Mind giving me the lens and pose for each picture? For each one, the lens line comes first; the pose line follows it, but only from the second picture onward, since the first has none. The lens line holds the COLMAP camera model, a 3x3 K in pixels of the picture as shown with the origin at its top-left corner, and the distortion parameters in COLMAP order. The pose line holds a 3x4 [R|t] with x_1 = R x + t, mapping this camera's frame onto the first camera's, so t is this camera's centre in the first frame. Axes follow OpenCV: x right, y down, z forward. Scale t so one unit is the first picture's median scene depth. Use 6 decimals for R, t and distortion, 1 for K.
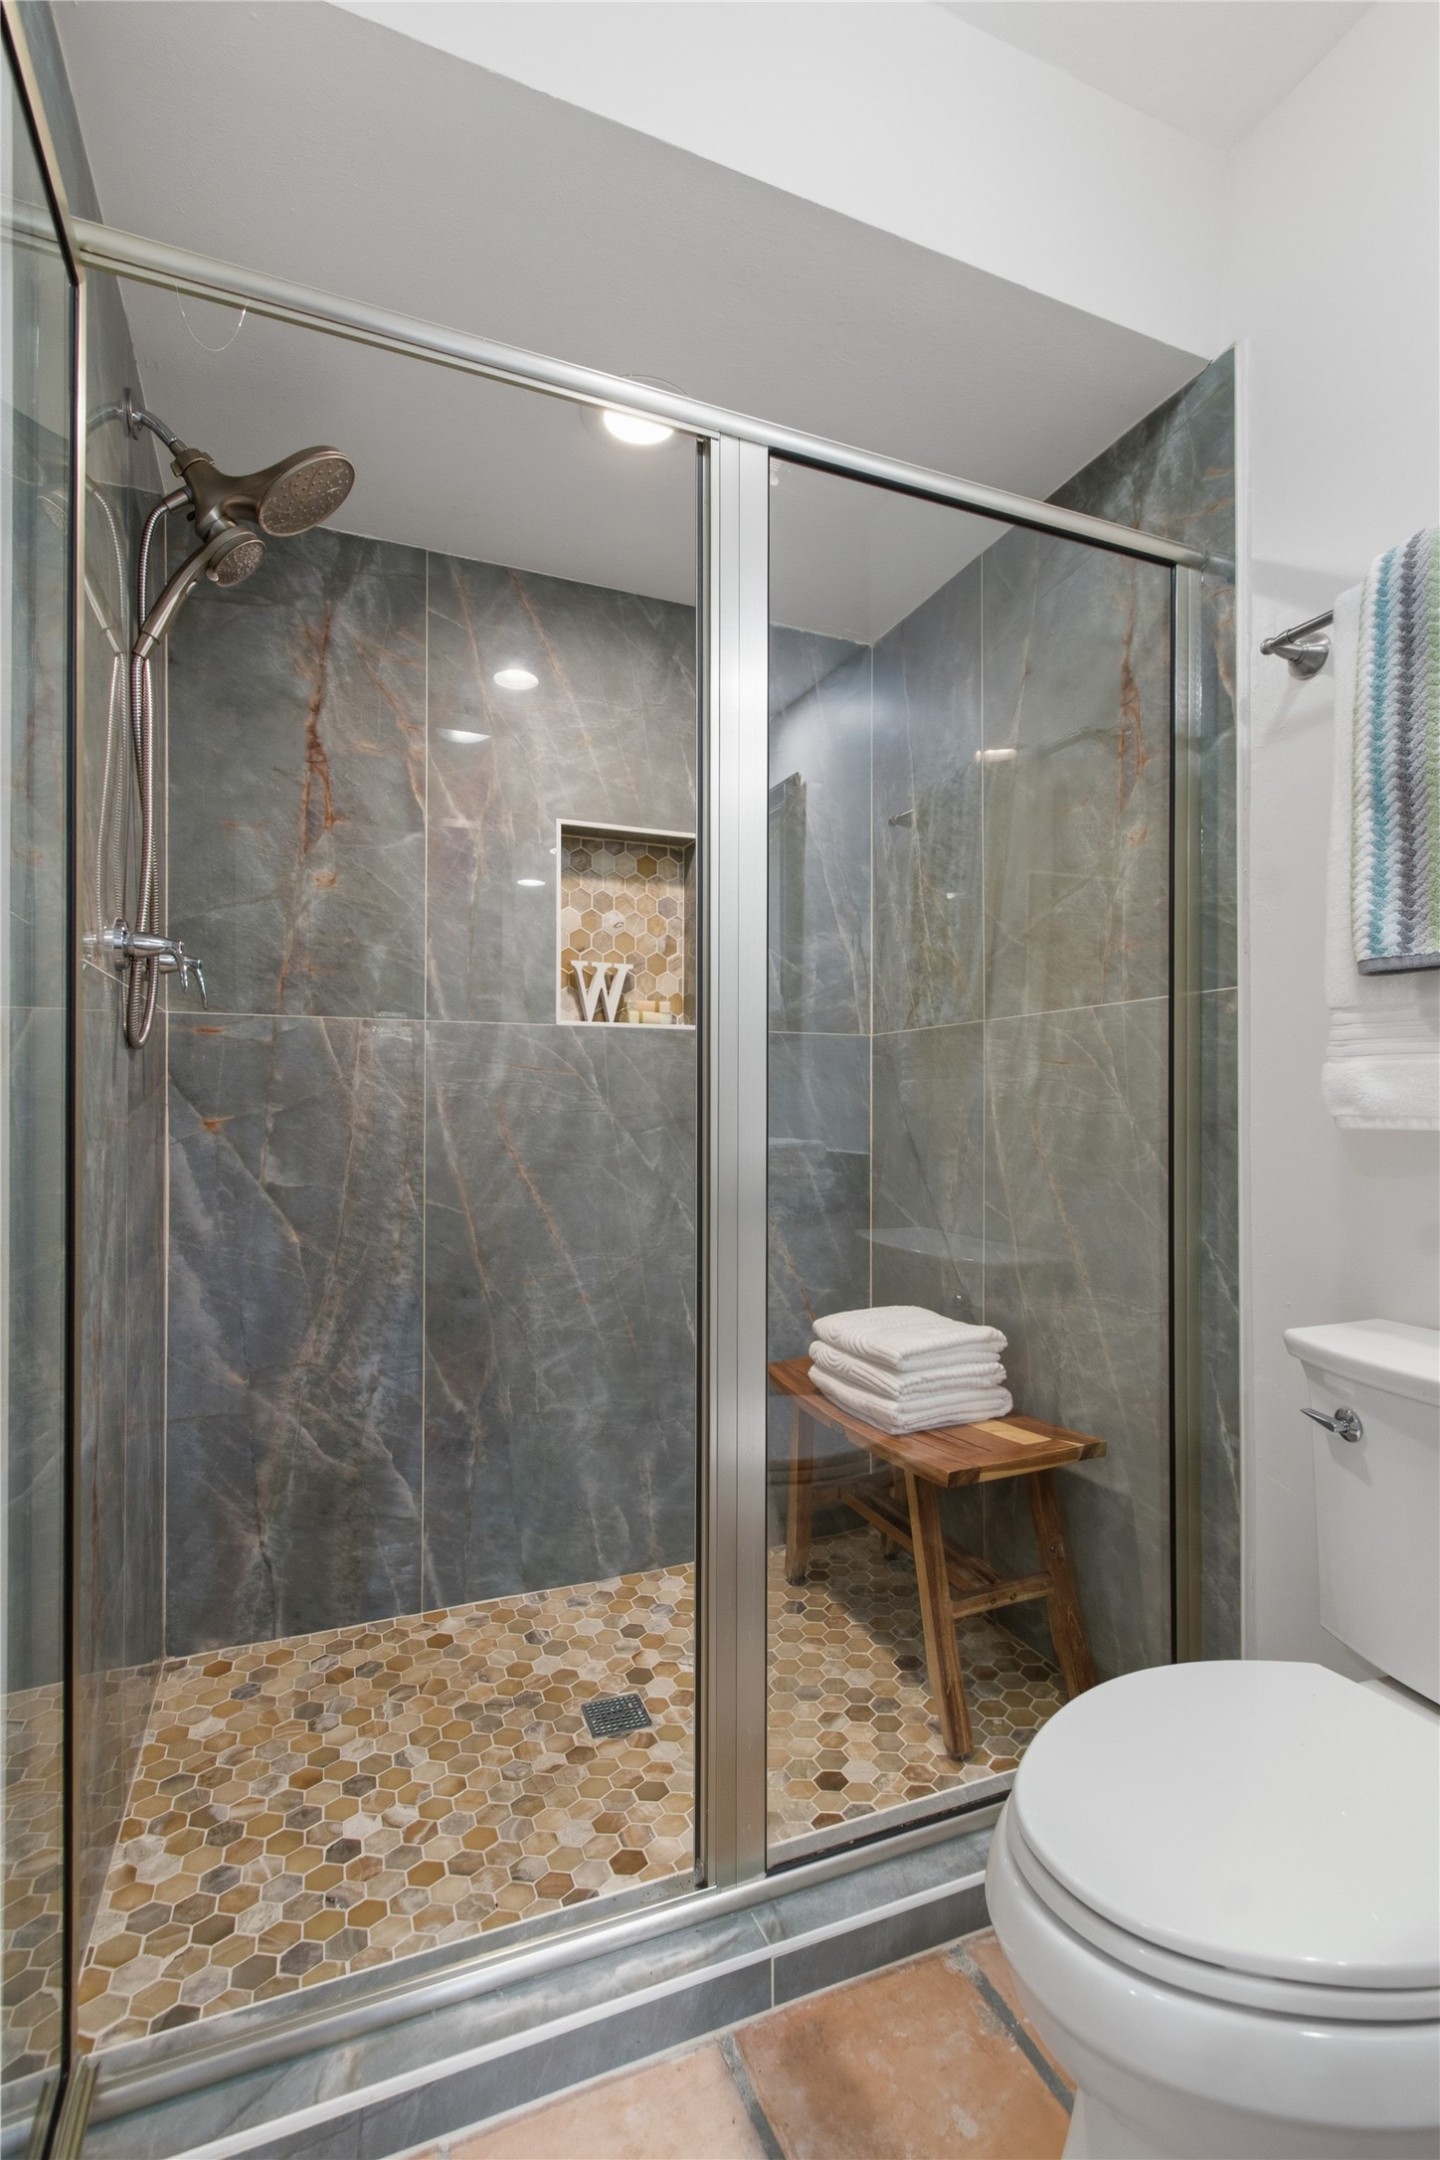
lens RADIAL K [[983.8, 0, 718.1], [0, 983.8, 1100.8], [0, 0, 1]] dist [0.002689, -0.000005]
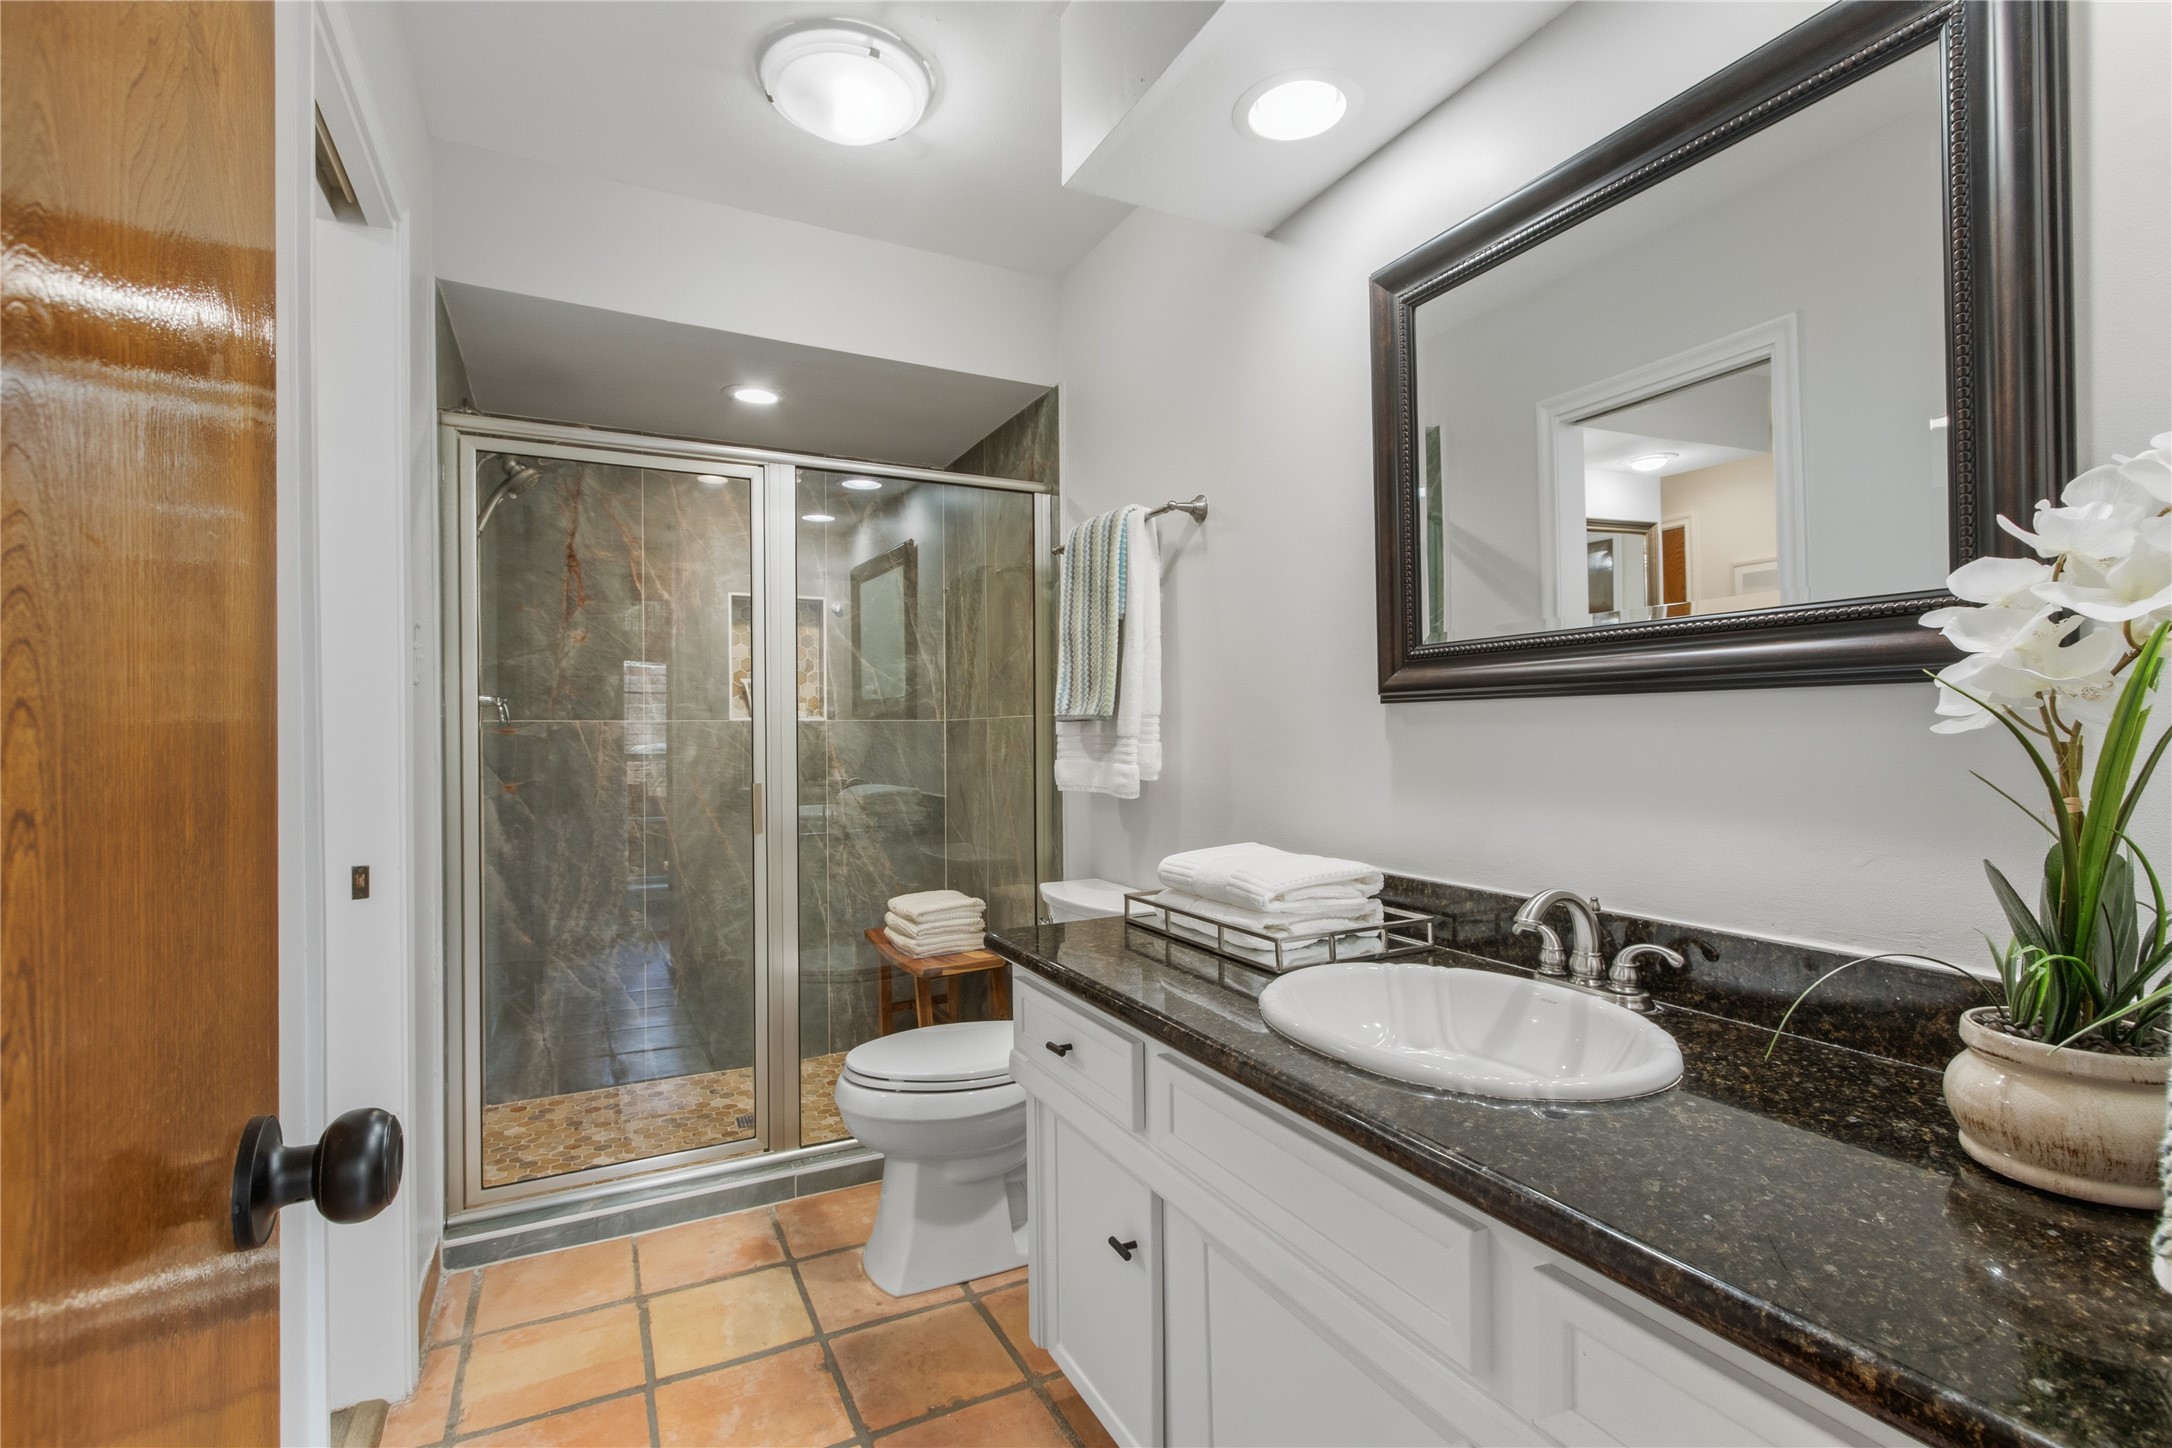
lens RADIAL K [[989.3, 0, 1081.2], [0, 989.3, 735.8], [0, 0, 1]] dist [0.002689, -0.000005]
pose [[0.996837, -0.009347, 0.078927, 0.305762], [0.008866, 0.999940, 0.006452, -0.063202], [-0.078982, -0.005732, 0.996860, -0.717413]]
